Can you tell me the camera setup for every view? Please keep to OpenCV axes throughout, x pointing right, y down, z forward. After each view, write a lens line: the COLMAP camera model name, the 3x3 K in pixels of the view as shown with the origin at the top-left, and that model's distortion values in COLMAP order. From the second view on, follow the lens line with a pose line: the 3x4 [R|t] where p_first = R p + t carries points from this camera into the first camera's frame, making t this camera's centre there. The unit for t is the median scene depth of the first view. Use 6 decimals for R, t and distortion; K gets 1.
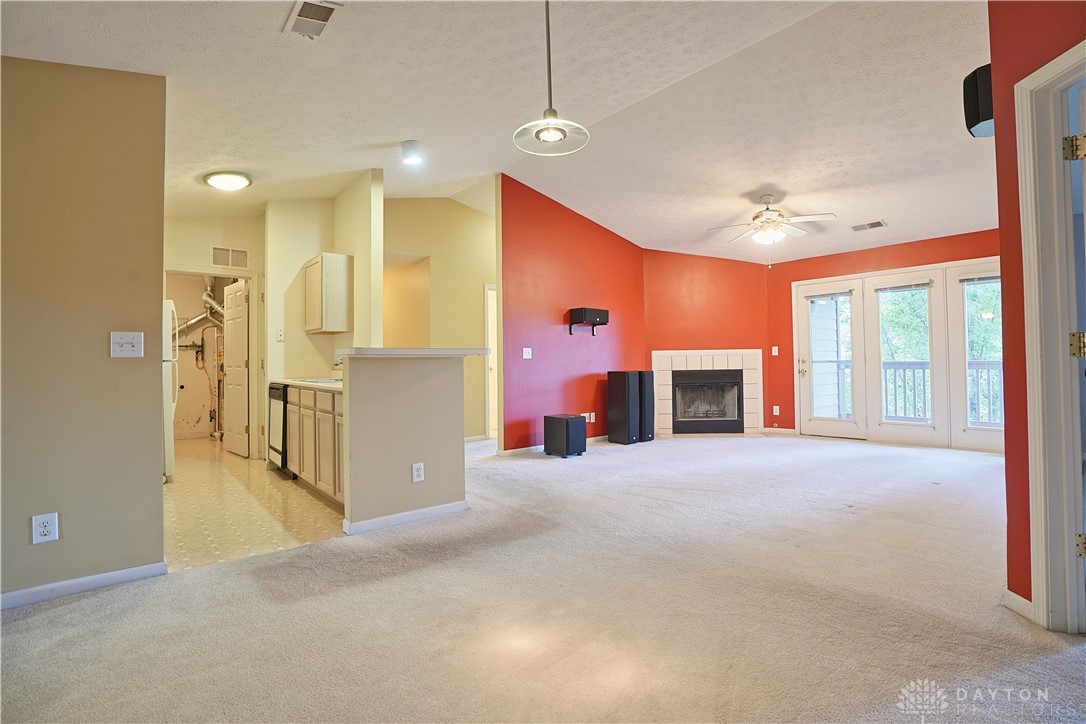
lens RADIAL K [[503.9, 0, 543.4], [0, 503.9, 354.3], [0, 0, 1]] dist [-0.053824, 0.008286]
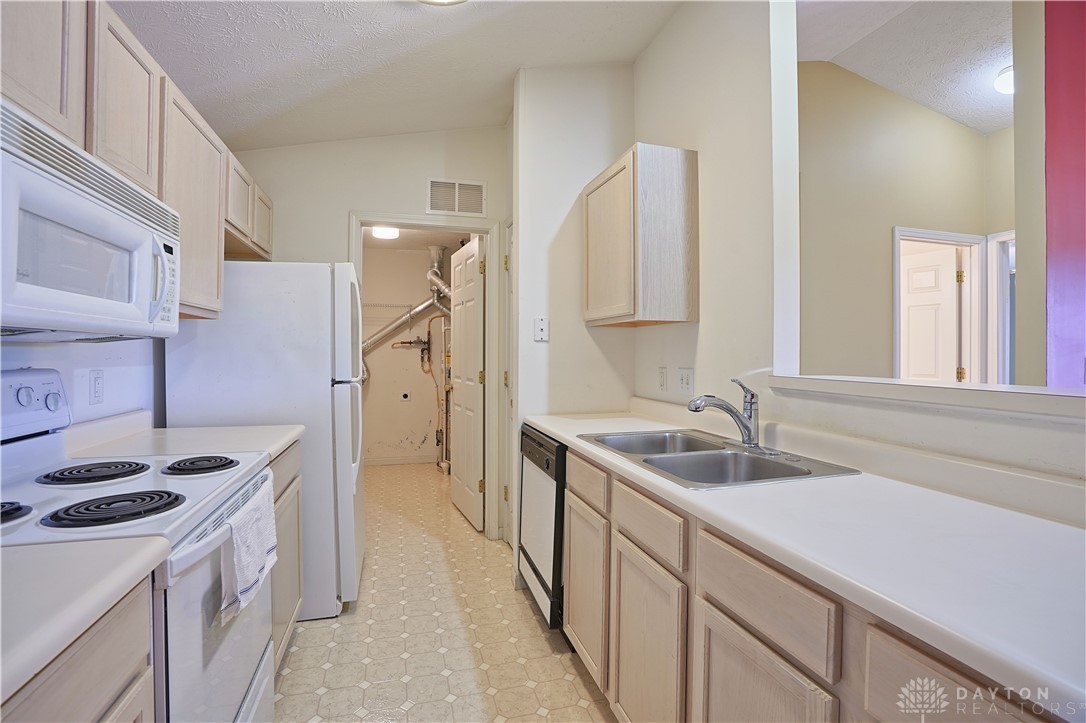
lens RADIAL K [[503.9, 0, 543.2], [0, 503.9, 357.5], [0, 0, 1]] dist [-0.053824, 0.008286]
pose [[0.914356, 0.018559, -0.404487, -0.225131], [-0.007341, 0.999545, 0.029268, -0.017624], [0.404846, -0.023792, 0.914075, 0.373475]]
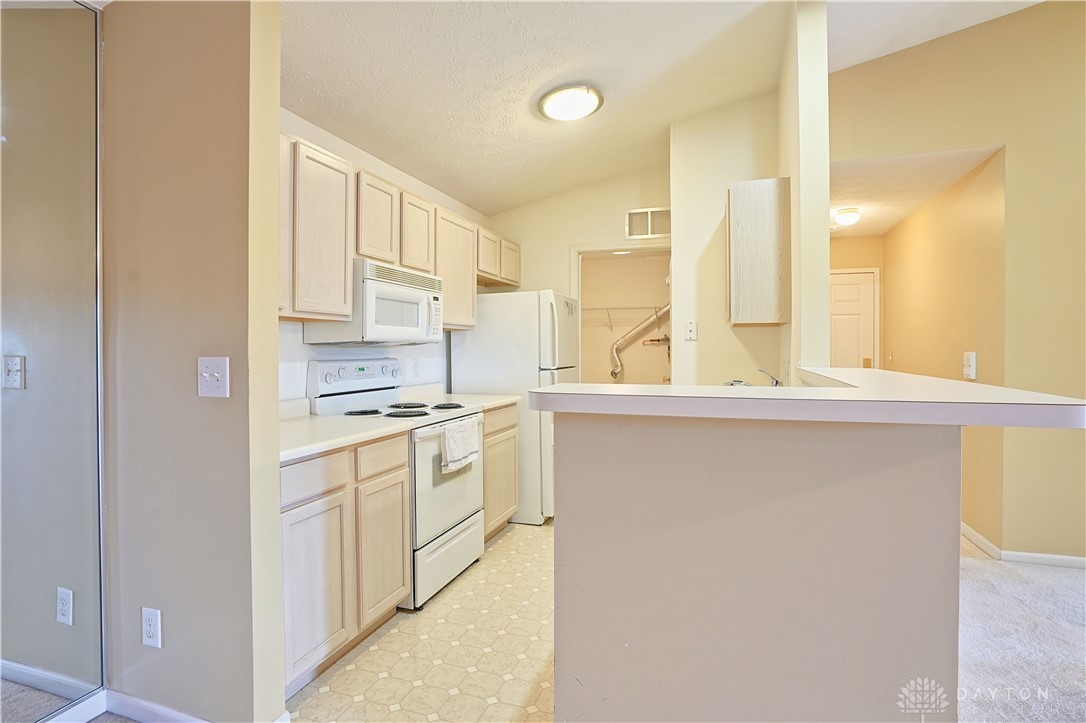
lens RADIAL K [[558.7, 0, 533.5], [0, 558.7, 360.5], [0, 0, 1]] dist [-0.023947, 0.000253]
pose [[0.509570, 0.029416, -0.859926, -0.011903], [0.008953, 0.999180, 0.039485, -0.021486], [0.860383, -0.027819, 0.508889, 0.328820]]
